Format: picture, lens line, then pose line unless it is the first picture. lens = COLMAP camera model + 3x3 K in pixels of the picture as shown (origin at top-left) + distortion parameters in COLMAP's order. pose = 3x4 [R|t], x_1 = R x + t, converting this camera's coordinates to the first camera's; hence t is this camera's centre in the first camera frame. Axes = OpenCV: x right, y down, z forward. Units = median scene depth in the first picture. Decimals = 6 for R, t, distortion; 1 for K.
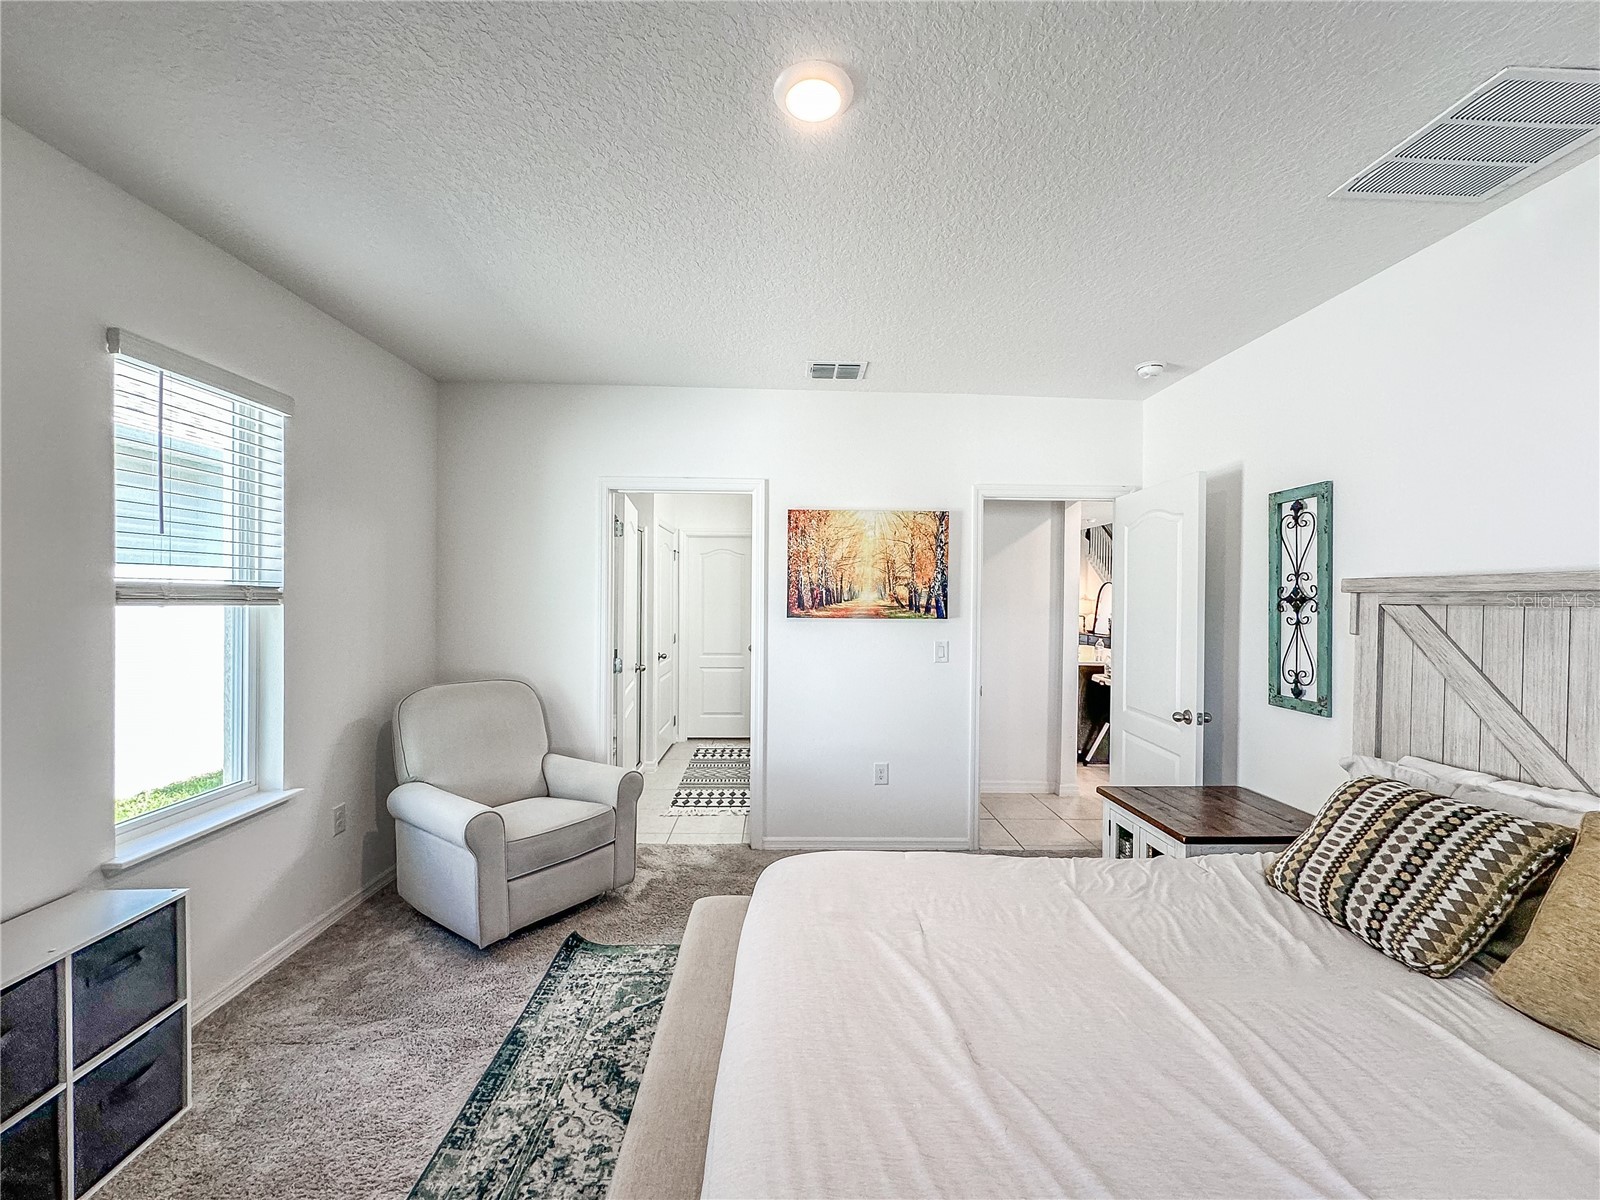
lens RADIAL K [[645.4, 0, 808.2], [0, 645.4, 604.7], [0, 0, 1]] dist [0.000142, -0.000004]
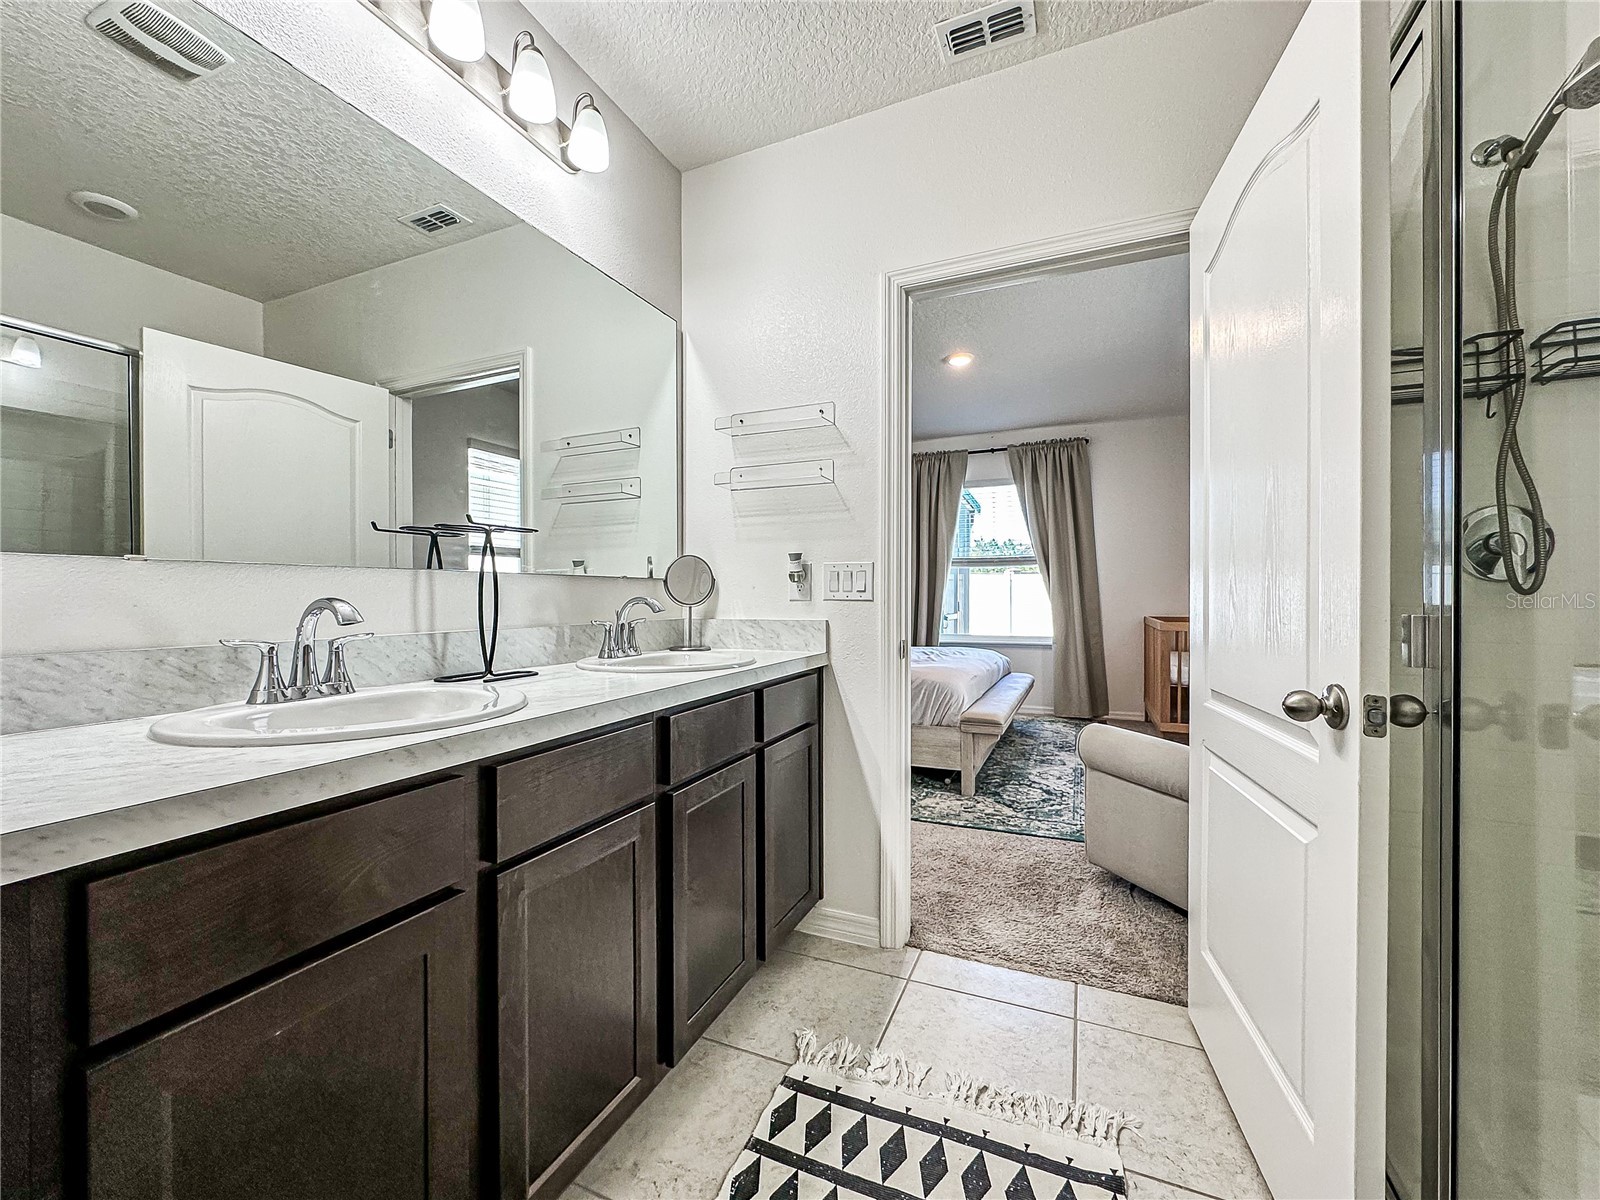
lens RADIAL K [[645.4, 0, 795.0], [0, 645.4, 599.9], [0, 0, 1]] dist [0.000142, -0.000004]
pose [[-0.901862, -0.011167, 0.431880, -0.401923], [-0.002705, 0.999792, 0.020203, 0.131190], [-0.432016, 0.017052, -0.901705, 2.679327]]
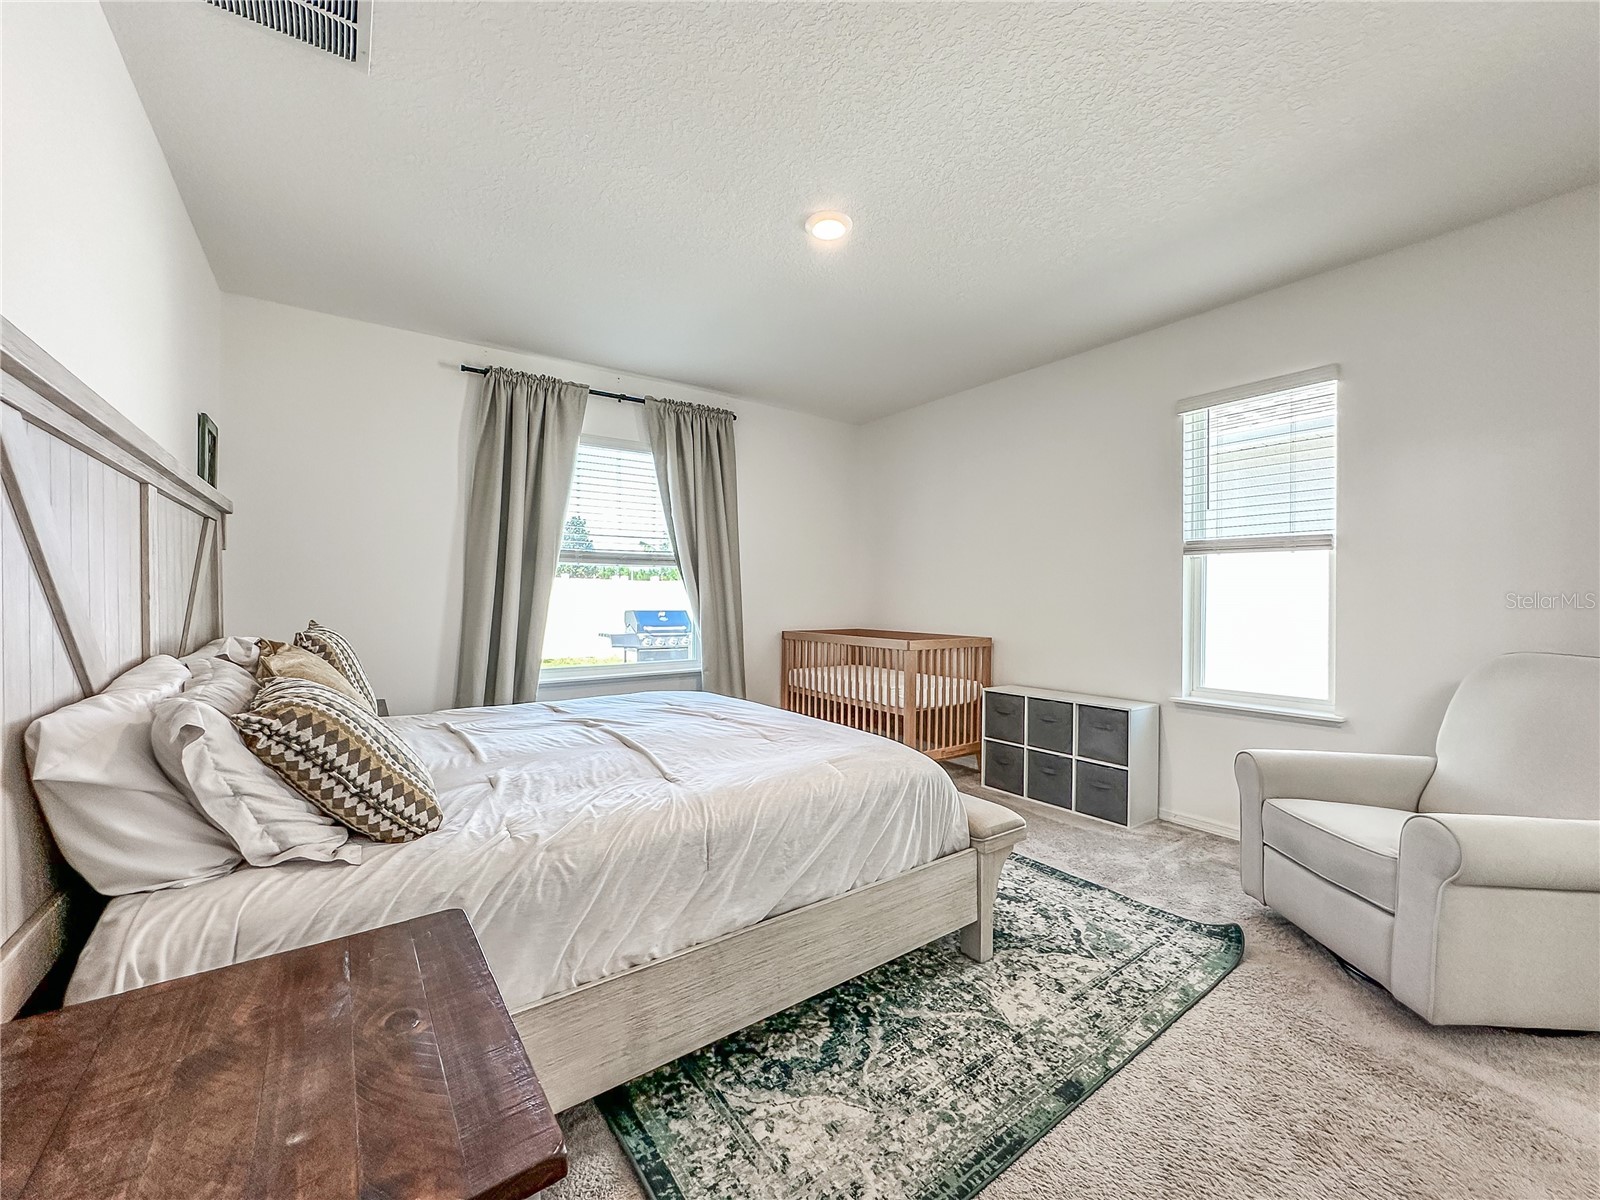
lens RADIAL K [[645.4, 0, 799.5], [0, 645.4, 593.8], [0, 0, 1]] dist [0.000142, -0.000004]
pose [[-0.830198, -0.012016, -0.557339, 0.700897], [-0.018624, 0.999807, 0.006186, 0.103399], [0.557157, 0.015515, -0.830262, 1.664963]]
